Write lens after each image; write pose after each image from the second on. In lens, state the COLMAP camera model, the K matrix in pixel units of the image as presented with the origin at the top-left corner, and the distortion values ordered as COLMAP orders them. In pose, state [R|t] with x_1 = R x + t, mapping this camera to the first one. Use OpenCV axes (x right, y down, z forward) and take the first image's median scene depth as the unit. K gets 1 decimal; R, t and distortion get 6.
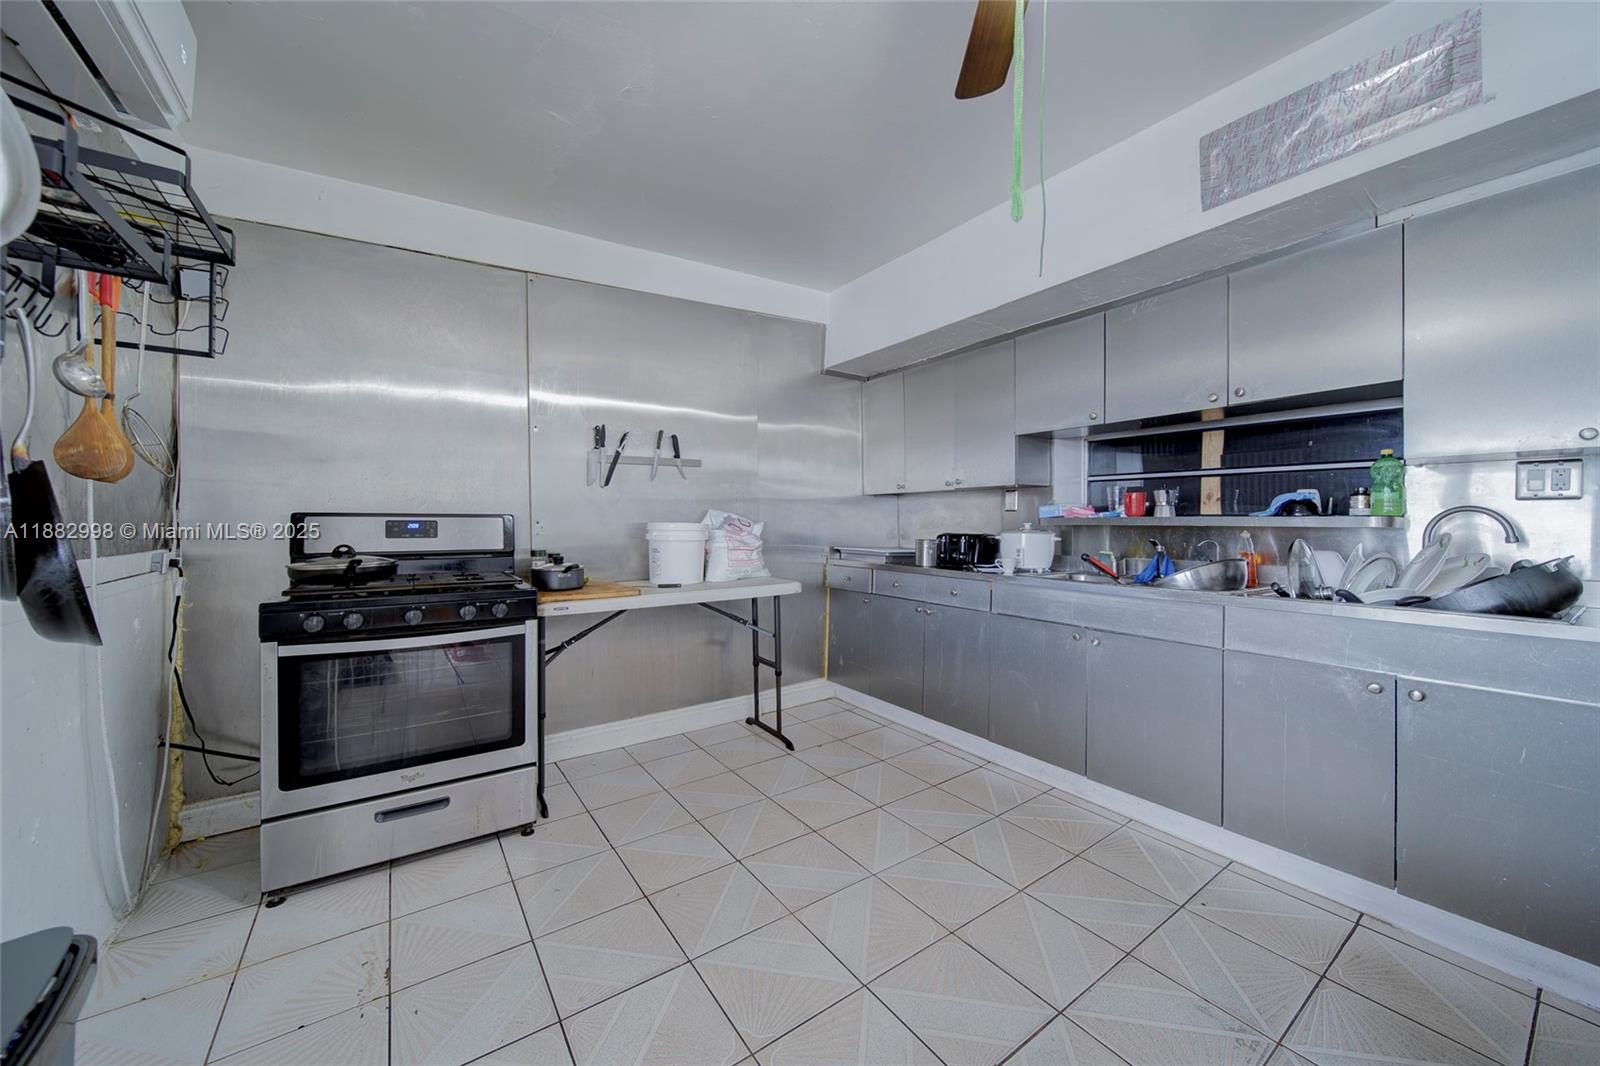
lens RADIAL K [[575.7, 0, 828.5], [0, 575.7, 523.5], [0, 0, 1]] dist [0.000227, -0.000151]
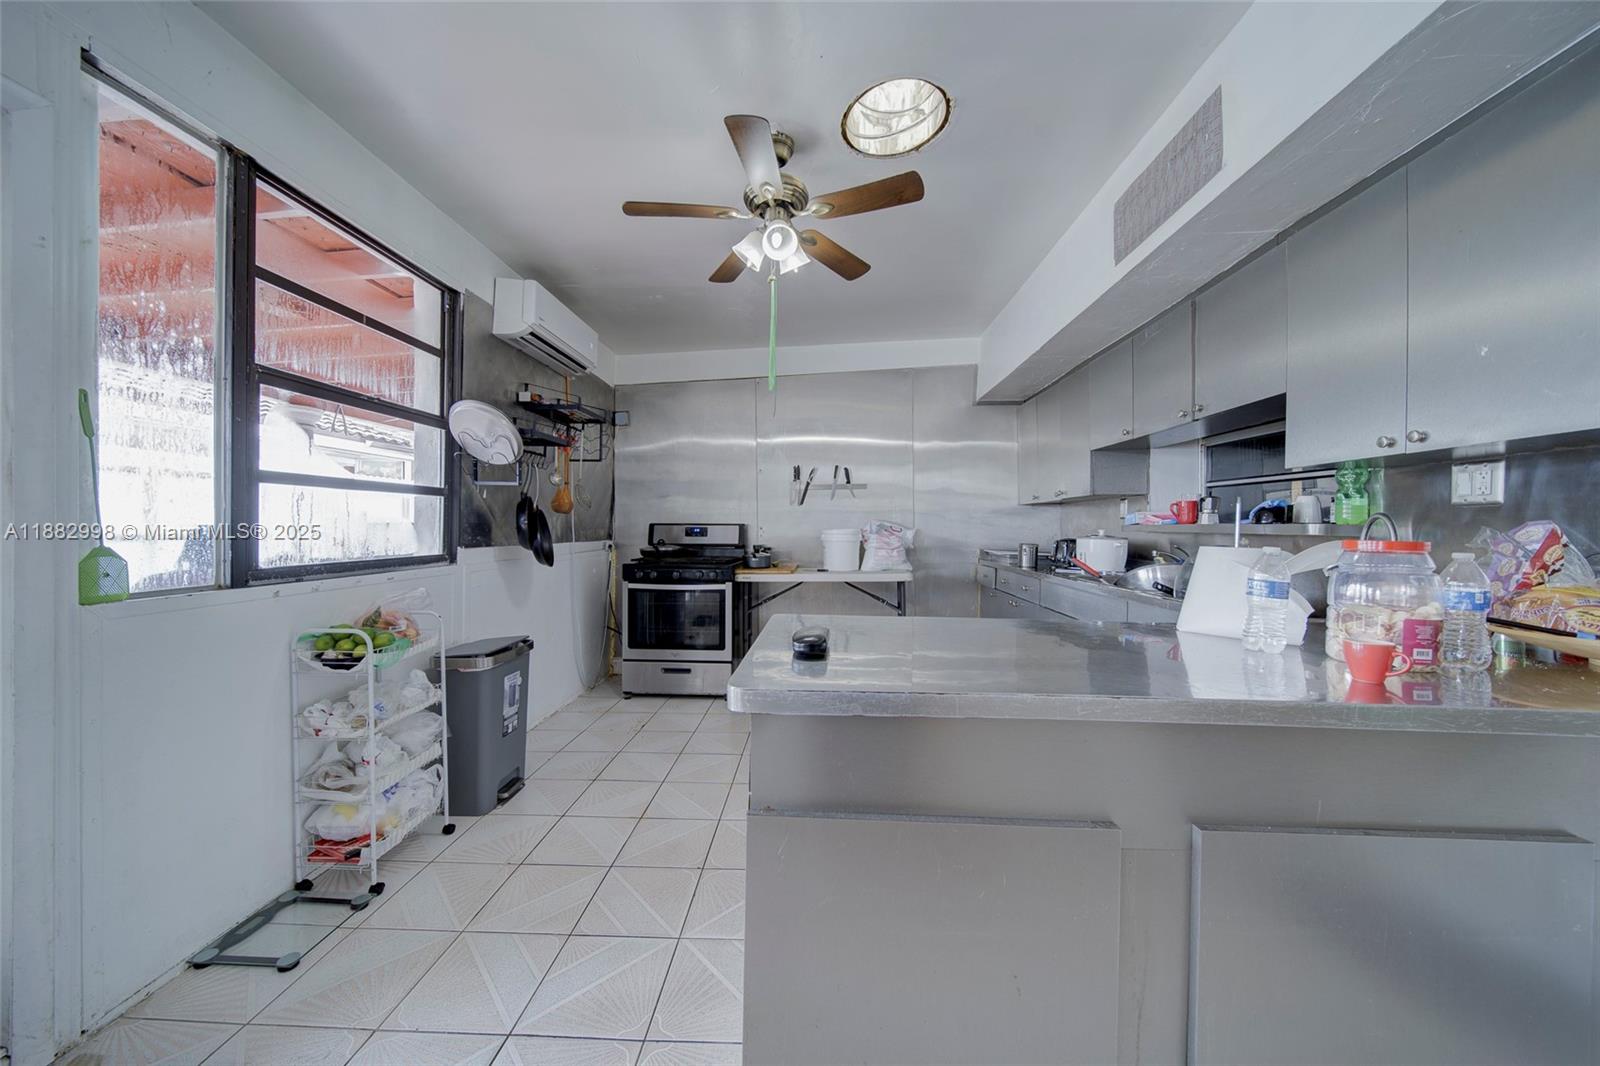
lens RADIAL K [[586.5, 0, 814.3], [0, 586.5, 526.3], [0, 0, 1]] dist [-0.000566, -0.000251]
pose [[0.792914, 0.000138, -0.609333, 0.590886], [-0.003605, 0.999984, -0.004464, -0.000759], [0.609323, 0.005736, 0.792902, -0.216008]]
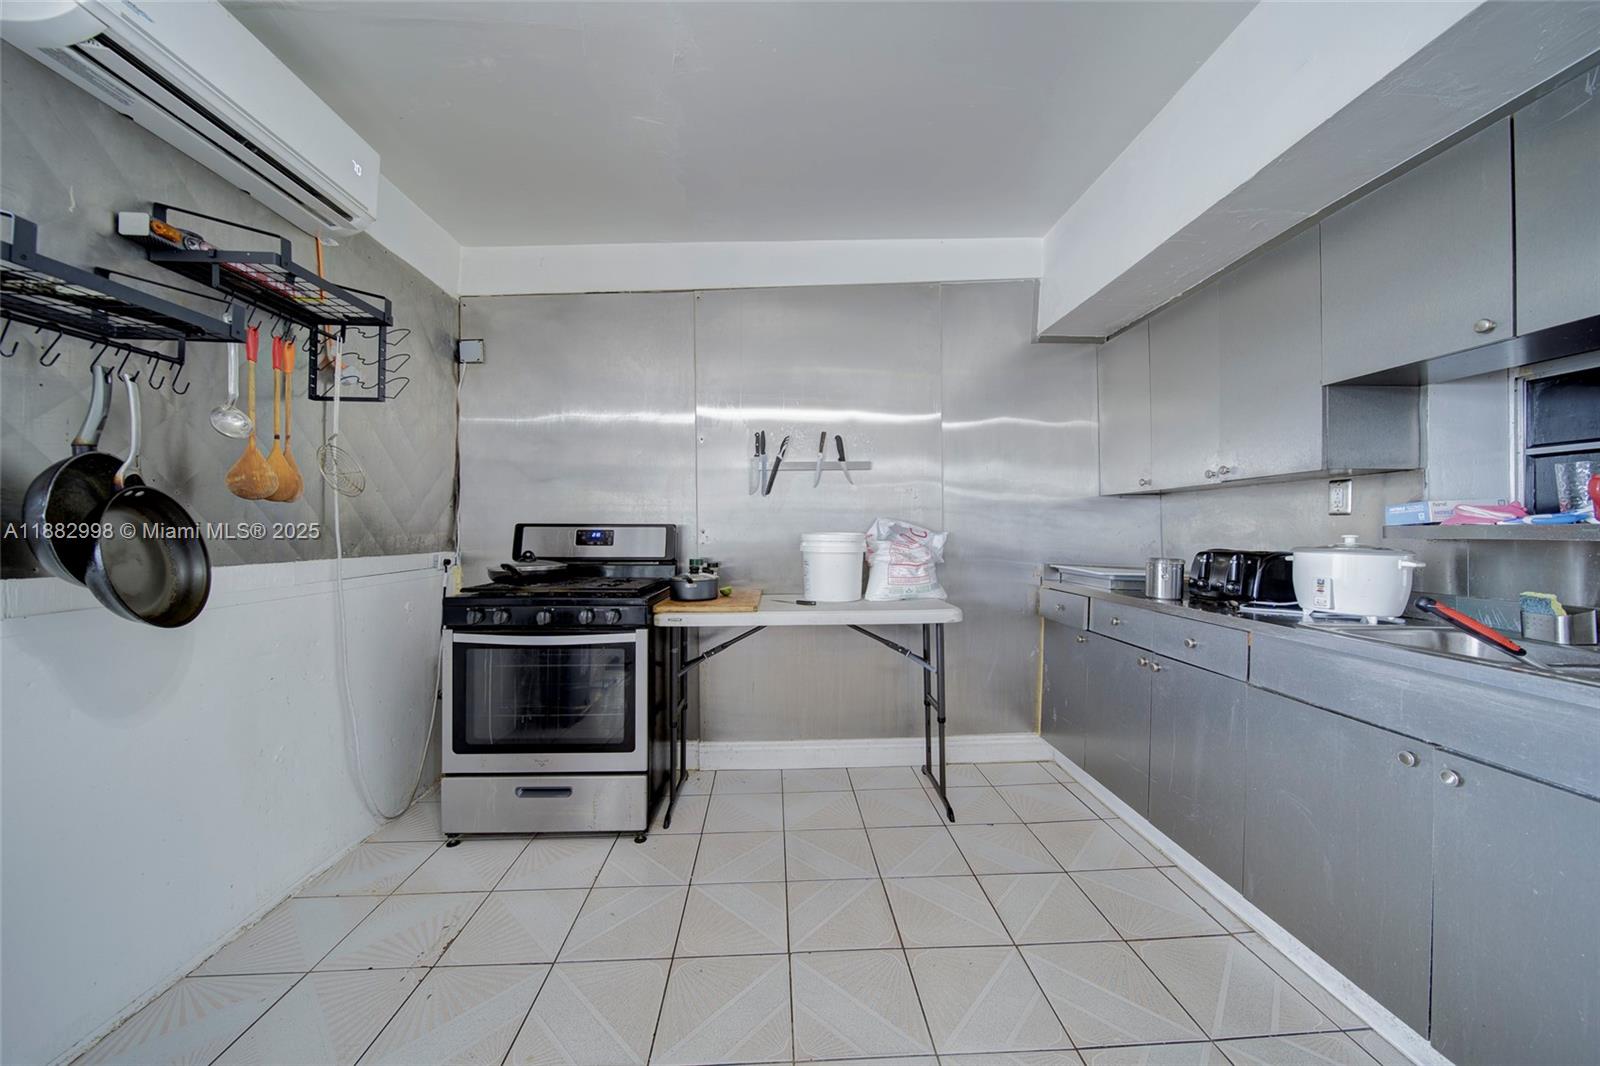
lens RADIAL K [[586.5, 0, 814.3], [0, 586.5, 526.3], [0, 0, 1]] dist [-0.000566, -0.000251]
pose [[0.841943, -0.002315, -0.539562, 0.210142], [-0.002970, 0.999956, -0.008926, -0.002674], [0.539559, 0.009118, 0.841899, 0.214086]]
